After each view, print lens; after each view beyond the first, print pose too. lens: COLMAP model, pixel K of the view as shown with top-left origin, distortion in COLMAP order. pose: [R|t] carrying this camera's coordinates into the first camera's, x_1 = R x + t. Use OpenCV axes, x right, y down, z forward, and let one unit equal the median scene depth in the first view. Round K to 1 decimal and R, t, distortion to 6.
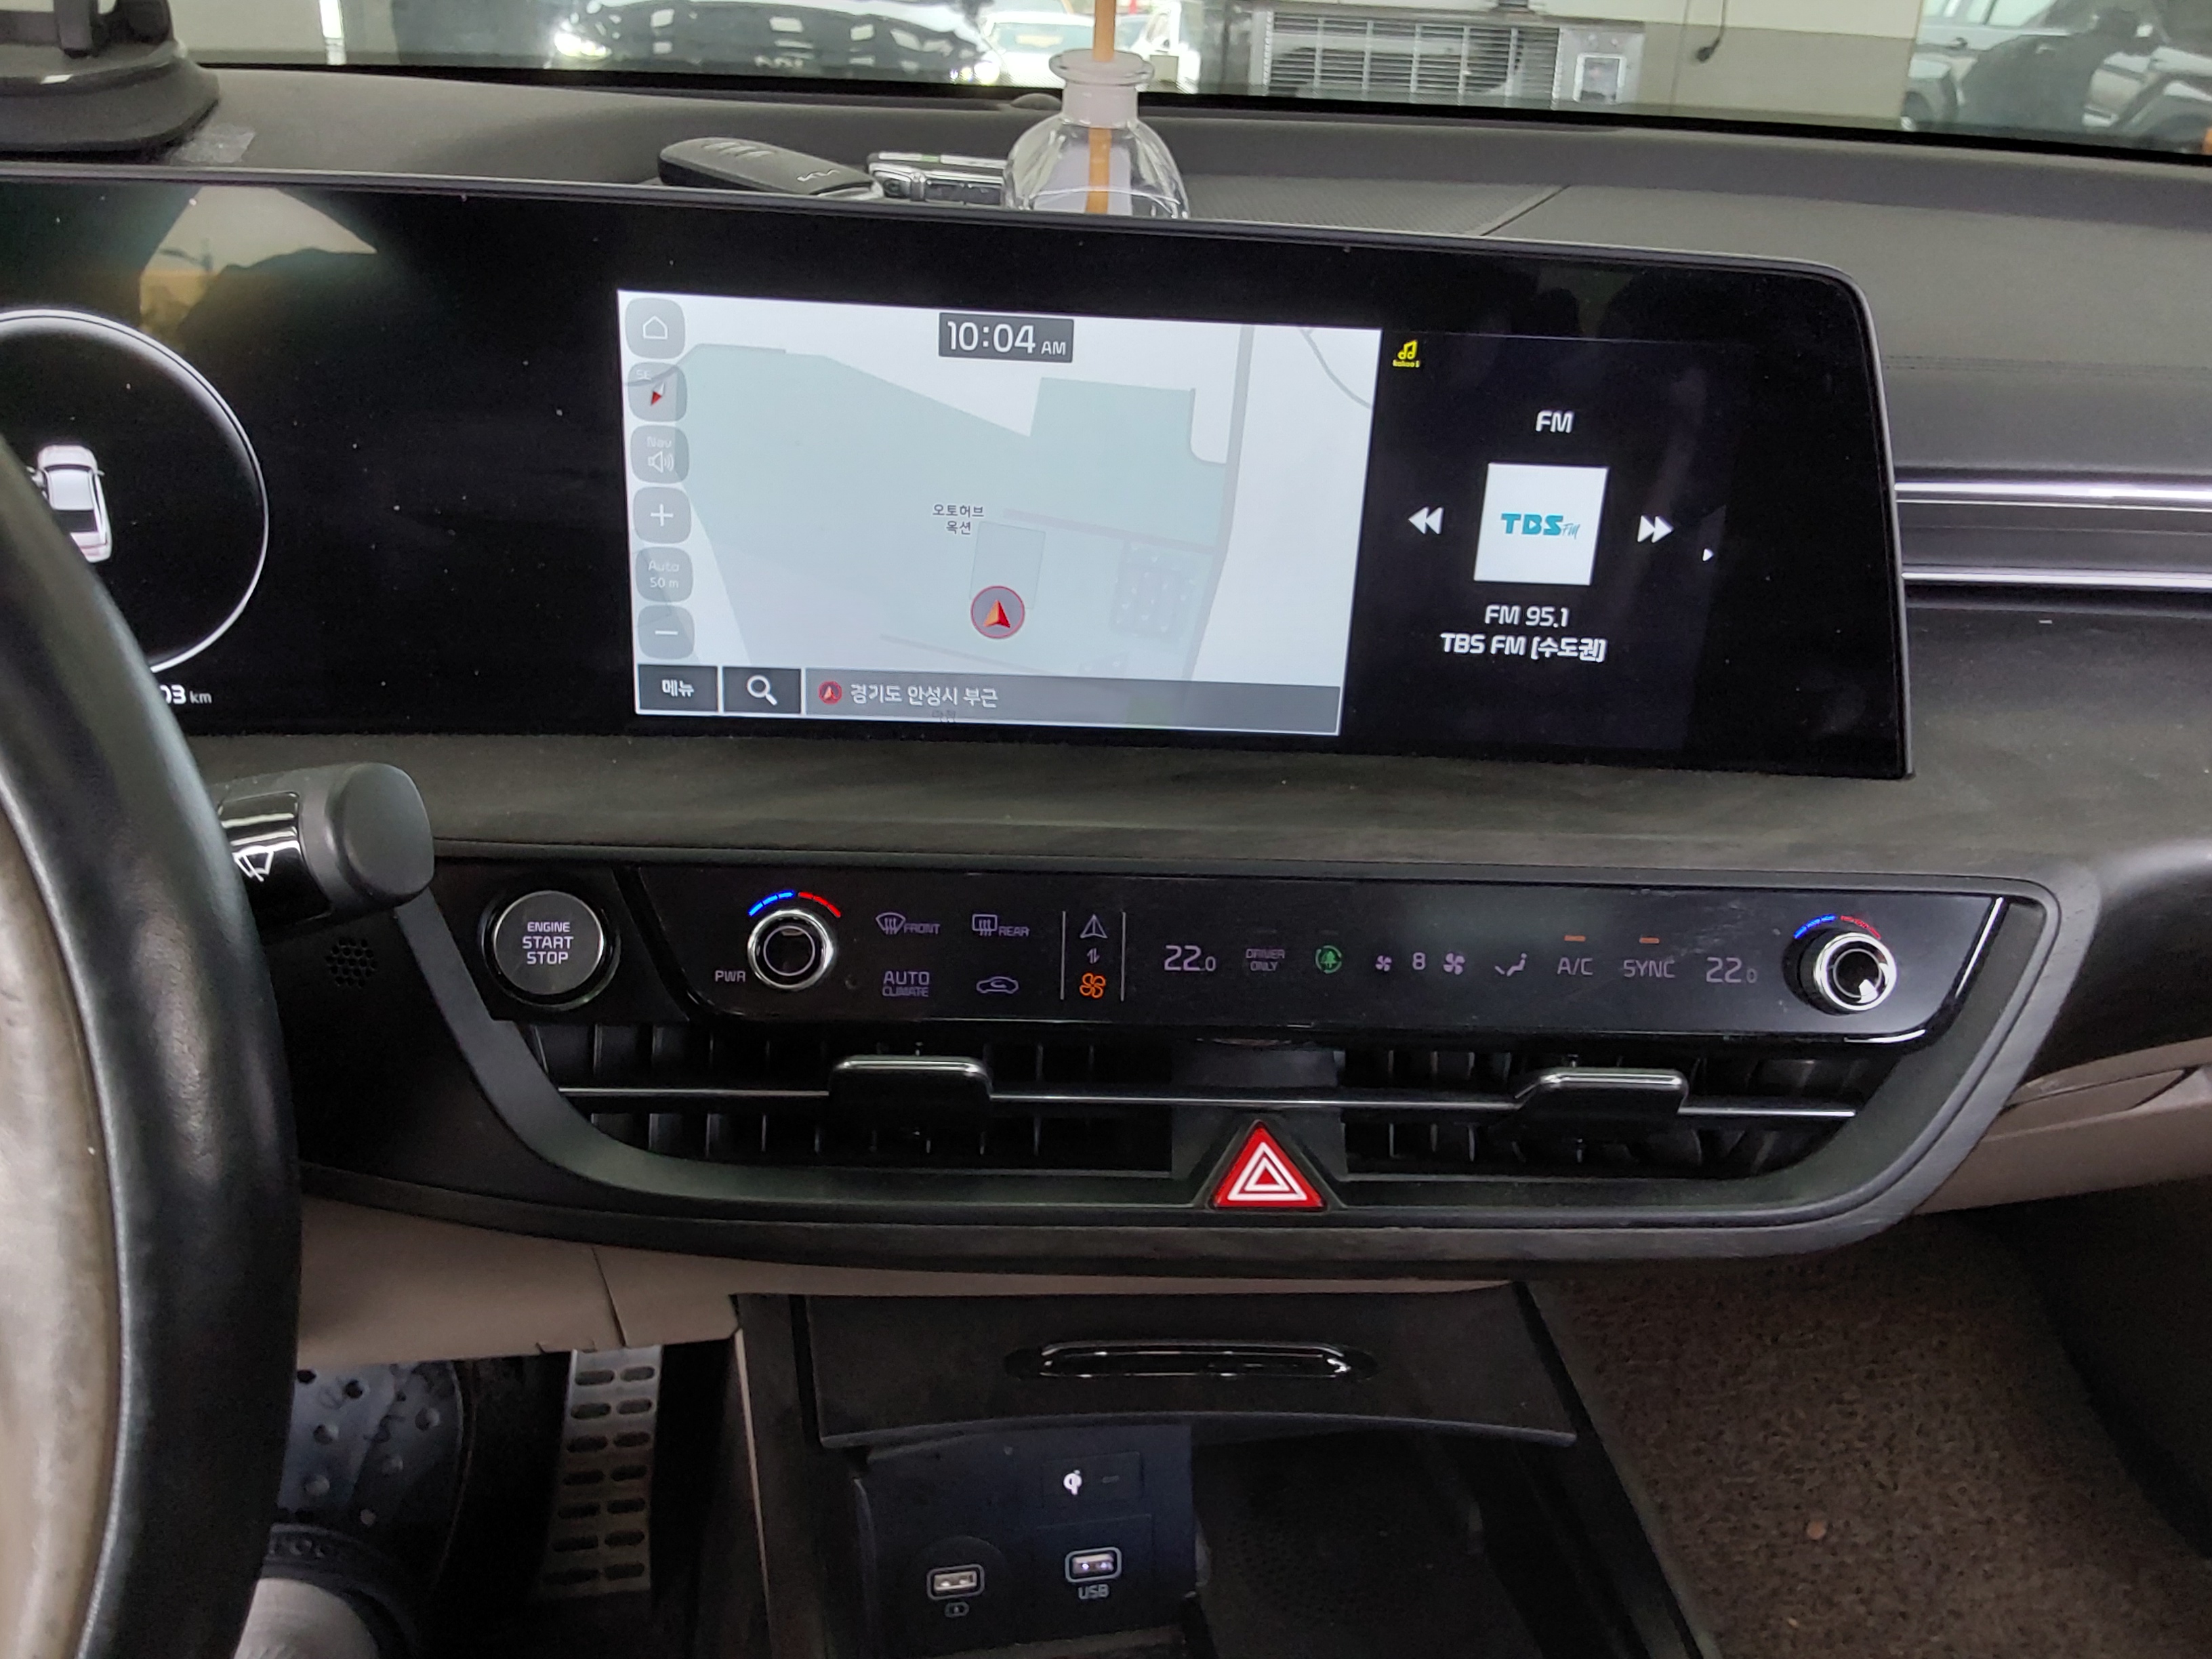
lens RADIAL K [[1782.7, 0, 1096.1], [0, 1782.7, 833.3], [0, 0, 1]] dist [0.168724, -0.279556]
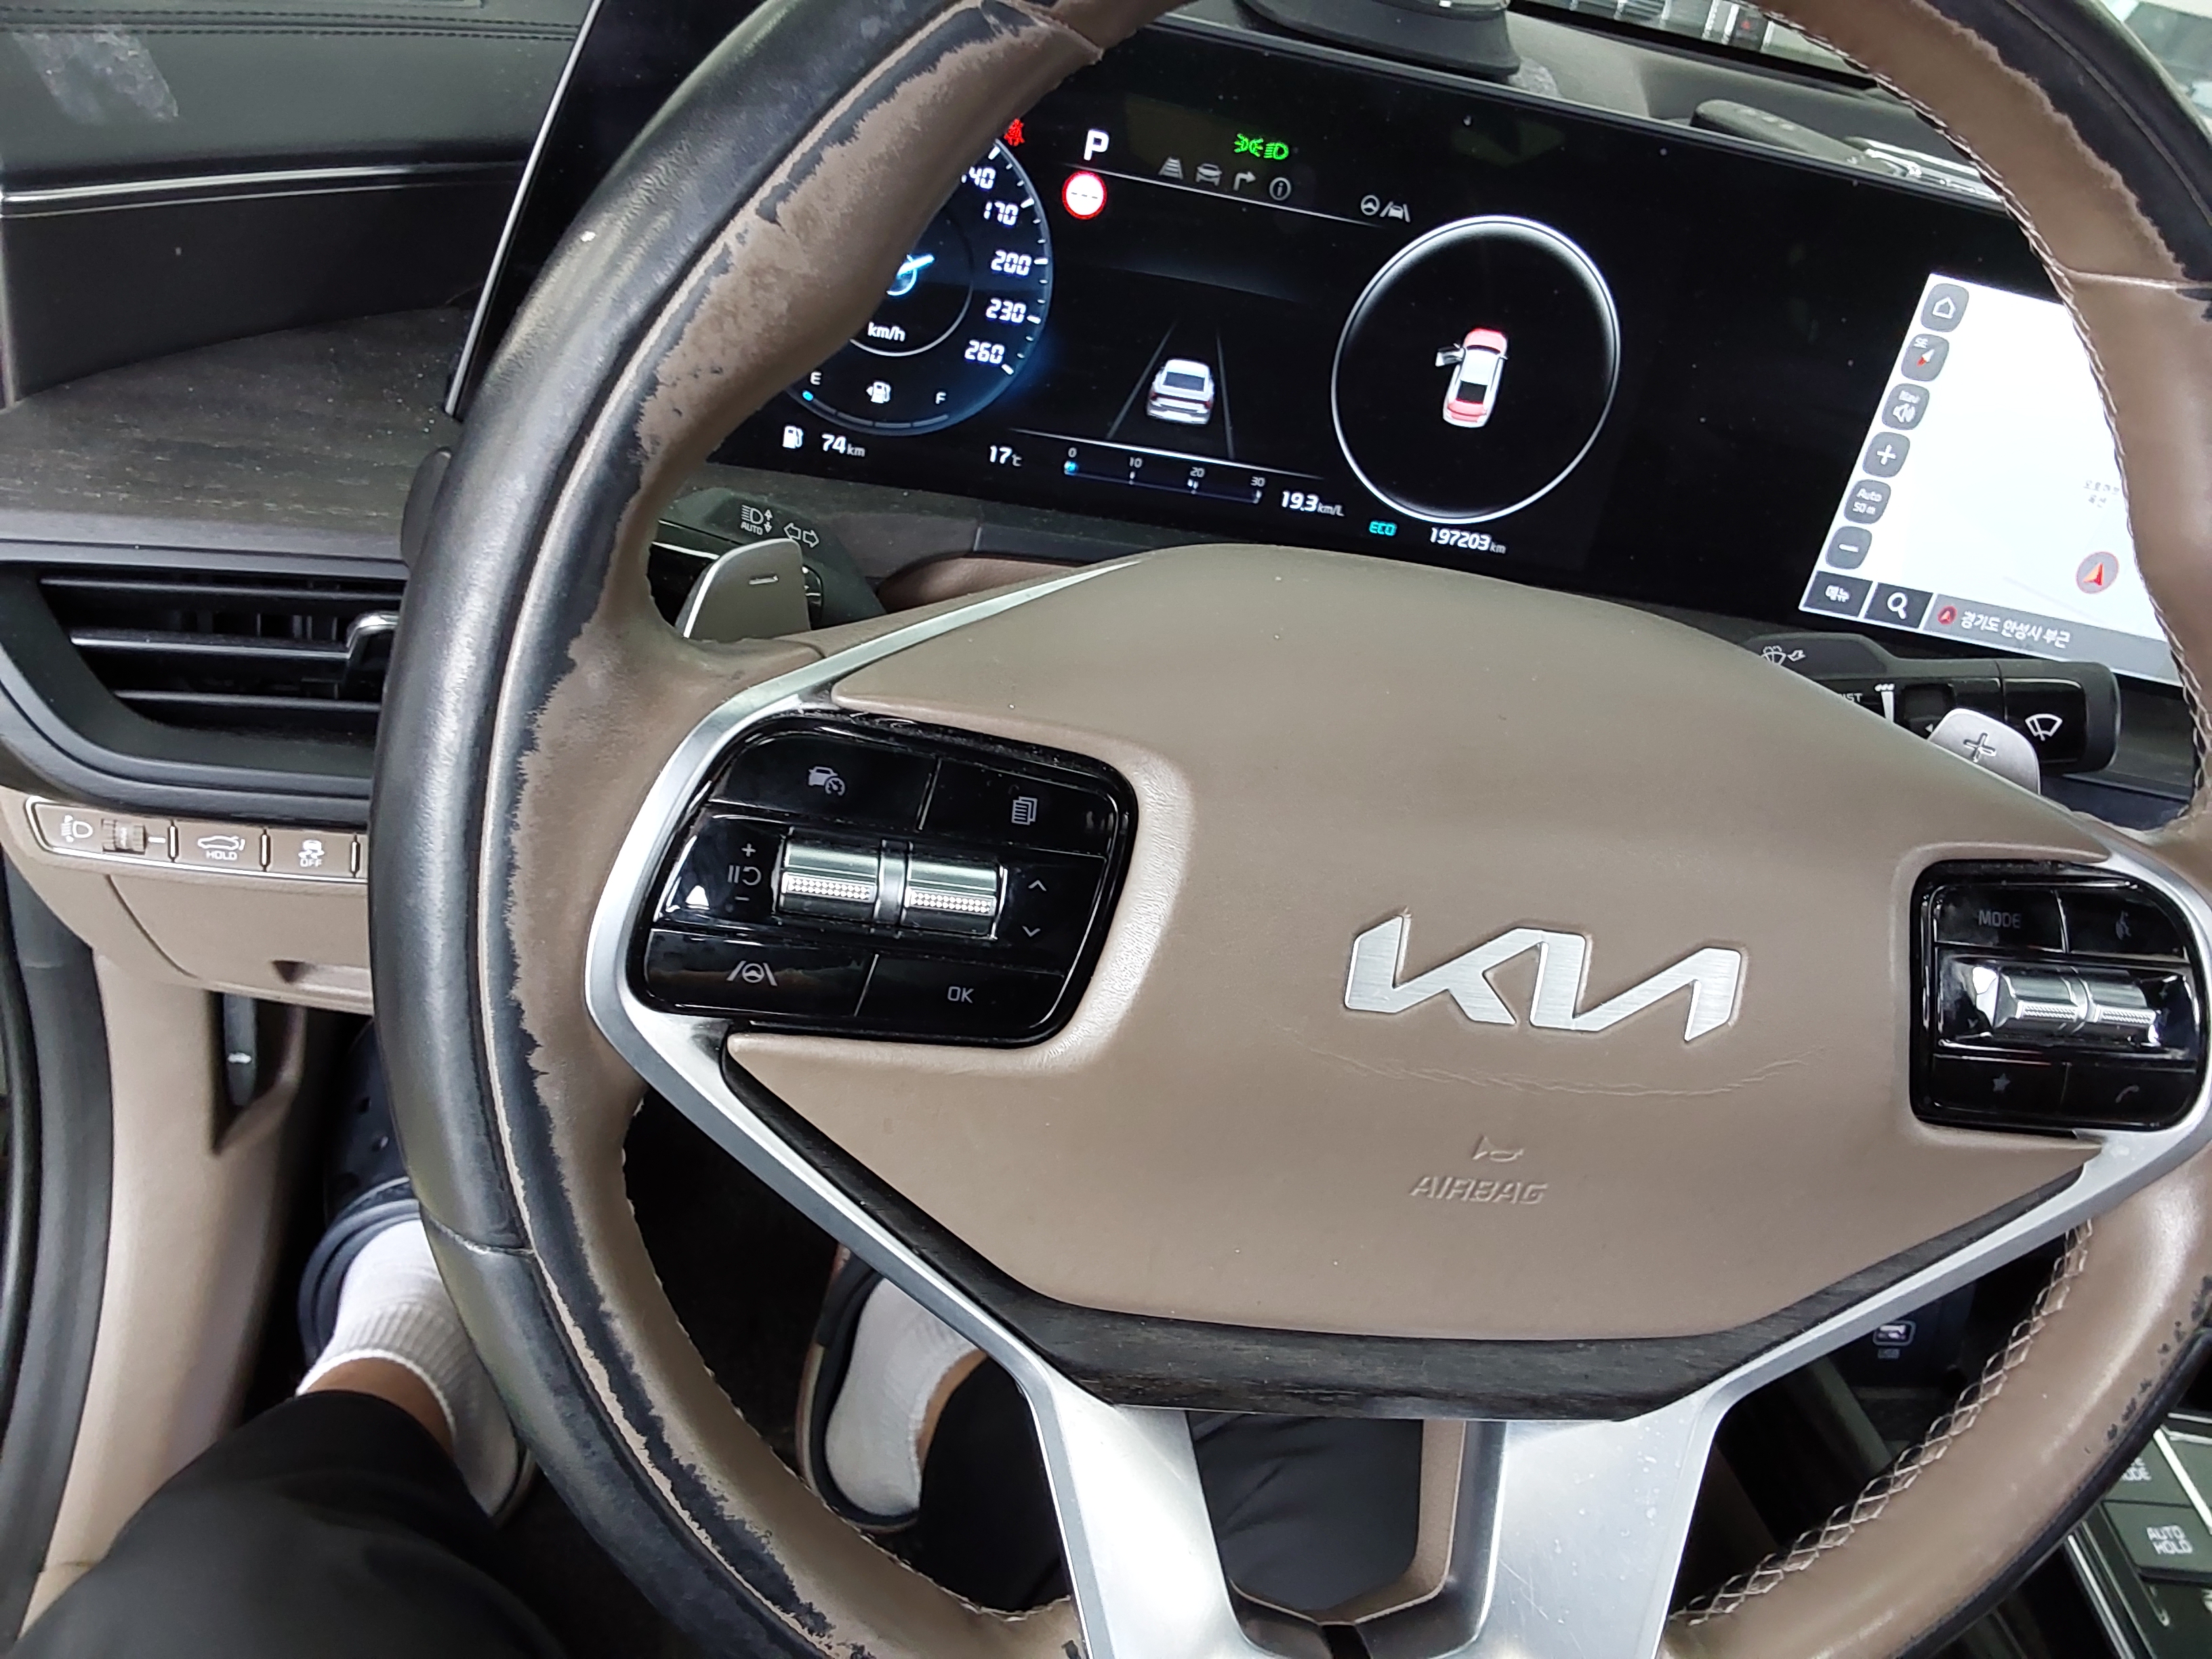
lens RADIAL K [[1782.7, 0, 1096.1], [0, 1782.7, 833.3], [0, 0, 1]] dist [0.168724, -0.279556]
pose [[0.985056, 0.151892, 0.081198, -0.806171], [-0.157858, 0.984766, 0.072915, 0.068894], [-0.068886, -0.084643, 0.994027, -0.209409]]
